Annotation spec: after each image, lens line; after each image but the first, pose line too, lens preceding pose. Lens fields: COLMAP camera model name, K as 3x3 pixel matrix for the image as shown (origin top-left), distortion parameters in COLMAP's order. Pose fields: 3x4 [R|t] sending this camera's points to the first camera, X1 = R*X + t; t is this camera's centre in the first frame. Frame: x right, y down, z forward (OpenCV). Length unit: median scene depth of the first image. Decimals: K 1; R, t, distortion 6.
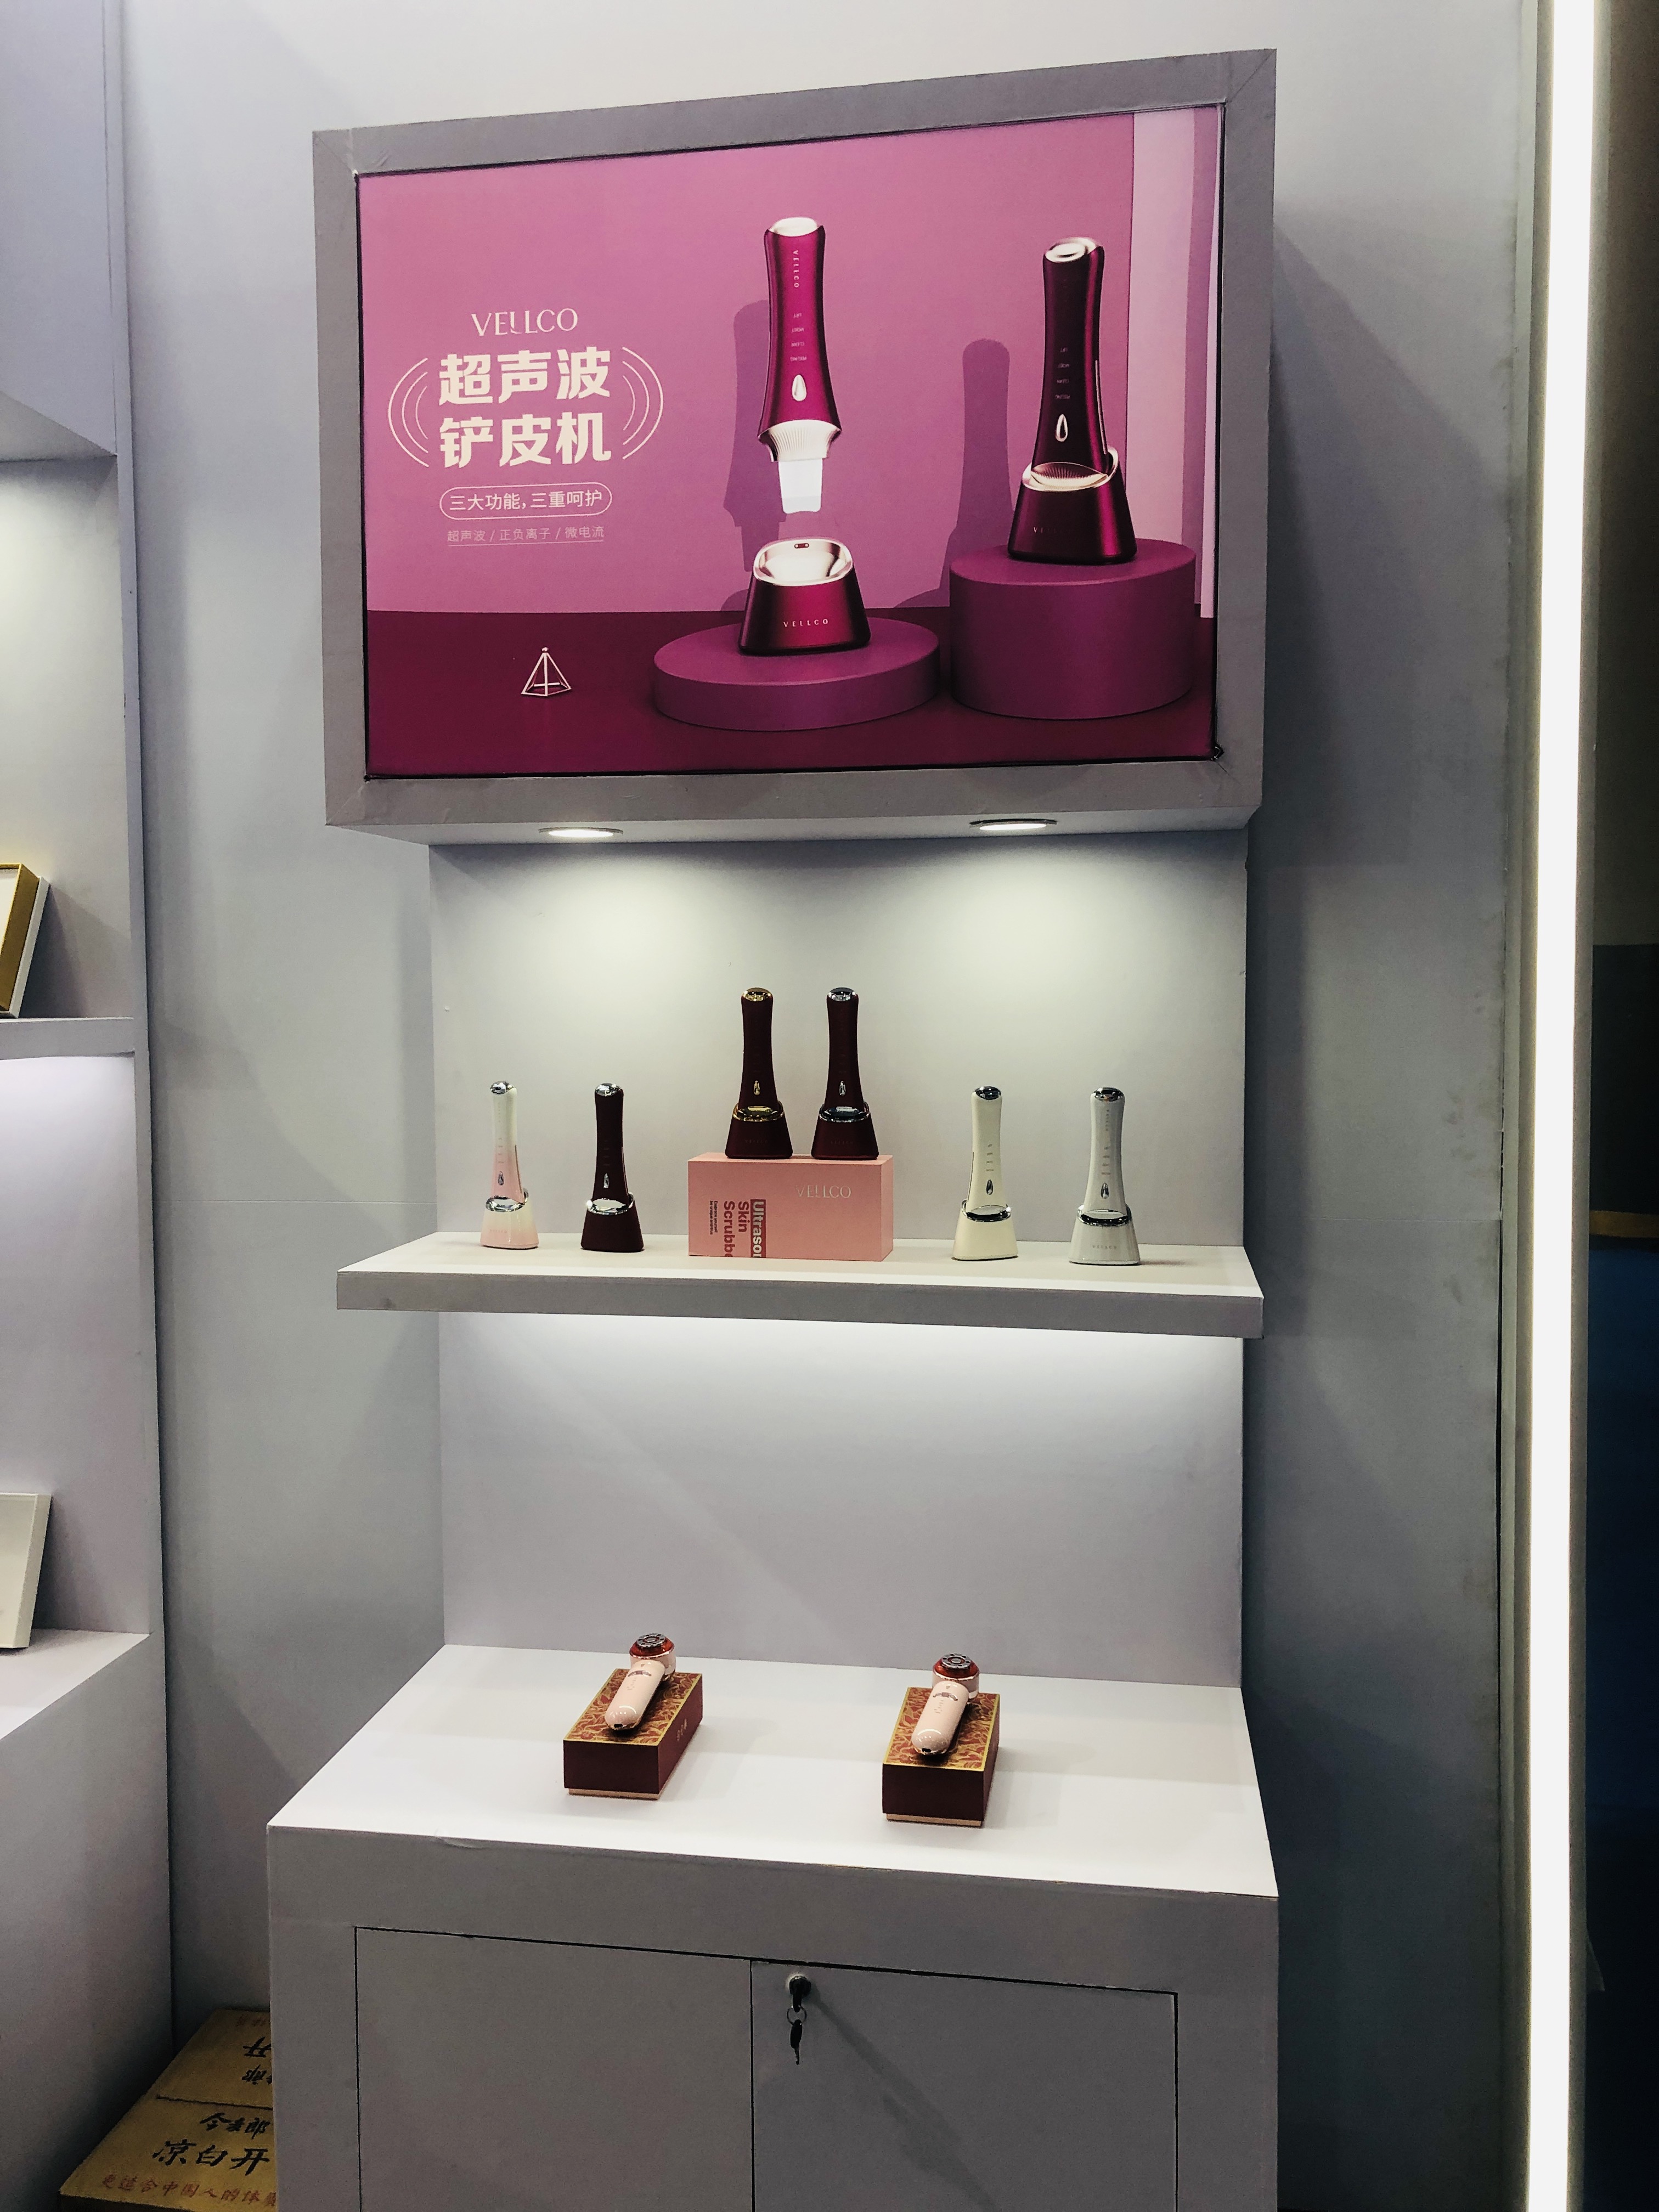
lens RADIAL K [[1810.7, 0, 828.9], [0, 1810.7, 1103.7], [0, 0, 1]] dist [-0.001476, 0.014637]
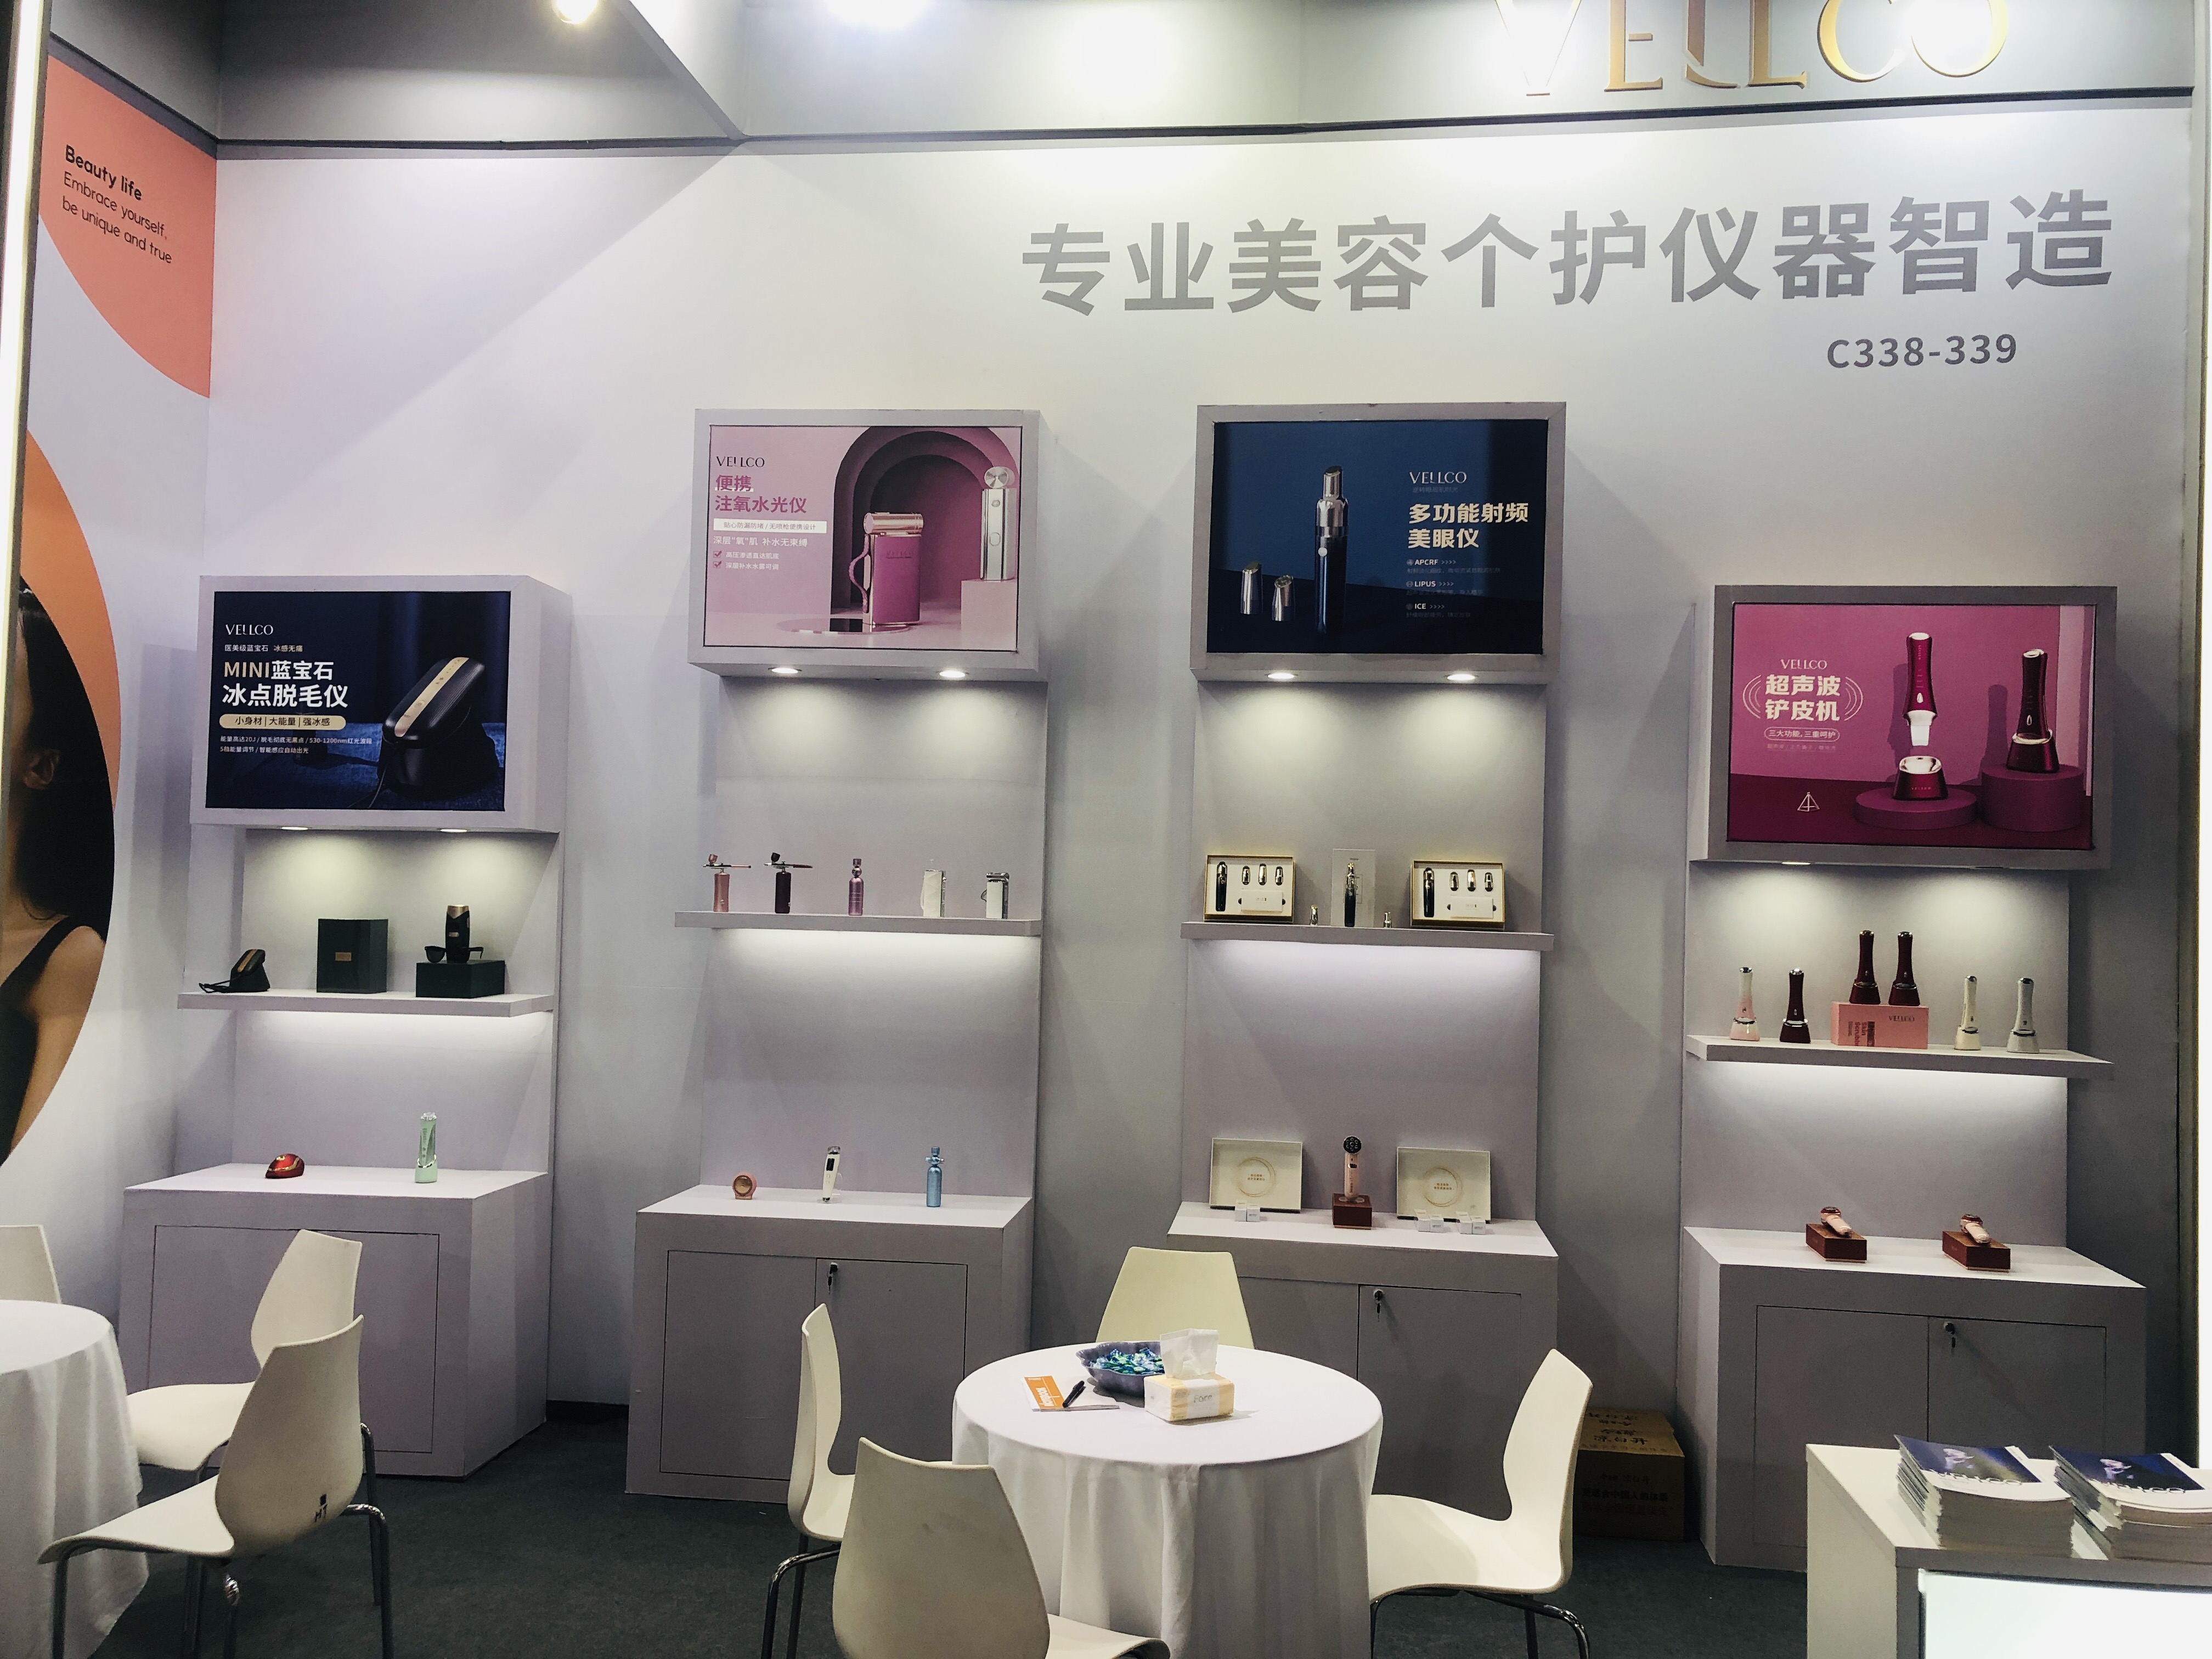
lens RADIAL K [[1810.7, 0, 1106.2], [0, 1810.7, 830.7], [0, 0, 1]] dist [-0.001476, 0.014637]
pose [[0.999264, 0.035733, 0.013955, -1.163324], [-0.034156, 0.994365, -0.100359, 0.083469], [-0.017463, 0.099808, 0.994853, -1.462863]]
